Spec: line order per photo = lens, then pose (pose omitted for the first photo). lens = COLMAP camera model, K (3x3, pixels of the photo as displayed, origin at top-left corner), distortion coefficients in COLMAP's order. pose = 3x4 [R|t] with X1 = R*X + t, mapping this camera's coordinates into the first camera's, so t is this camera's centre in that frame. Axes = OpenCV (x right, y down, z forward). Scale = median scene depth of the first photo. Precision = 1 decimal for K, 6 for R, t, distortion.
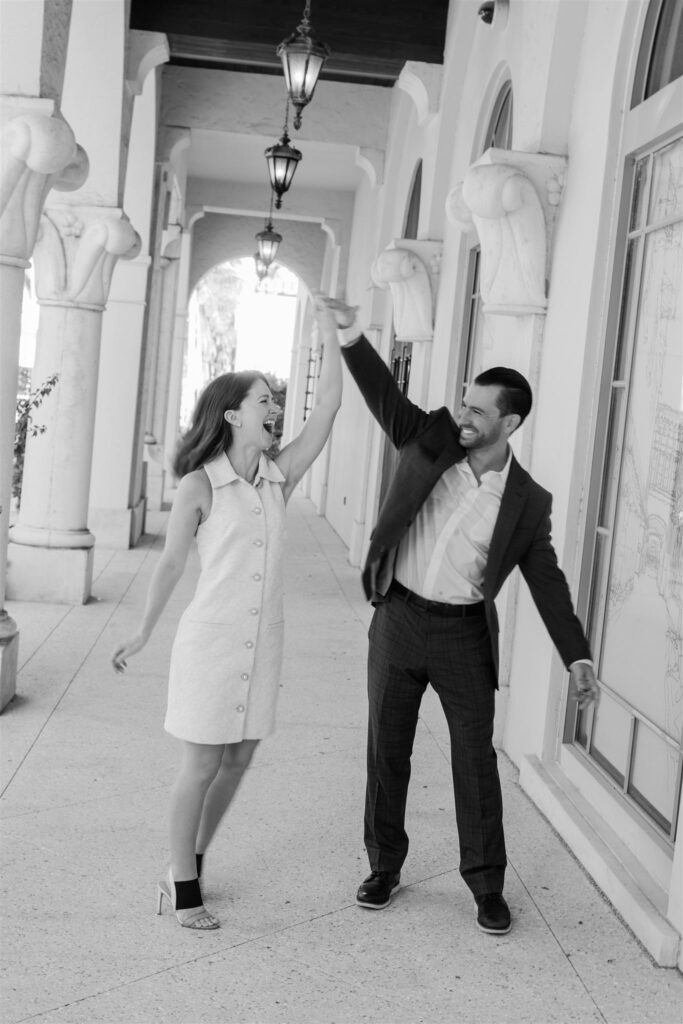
lens RADIAL K [[1533.1, 0, 341.5], [0, 1533.1, 512.0], [0, 0, 1]] dist [-0.015067, -0.062068]
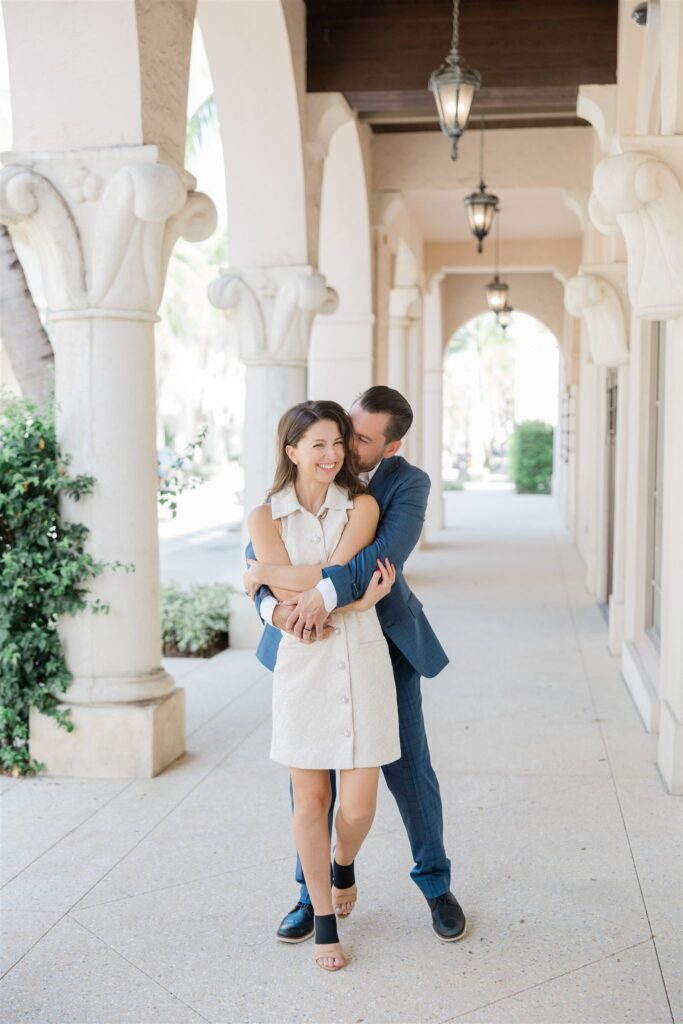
lens RADIAL K [[1331.0, 0, 341.5], [0, 1331.0, 512.0], [0, 0, 1]] dist [0.003482, -0.029001]
pose [[0.973216, -0.075056, -0.217294, 0.071027], [0.069039, 0.996994, -0.035162, 0.001594], [0.219280, 0.019219, 0.975473, 0.151132]]
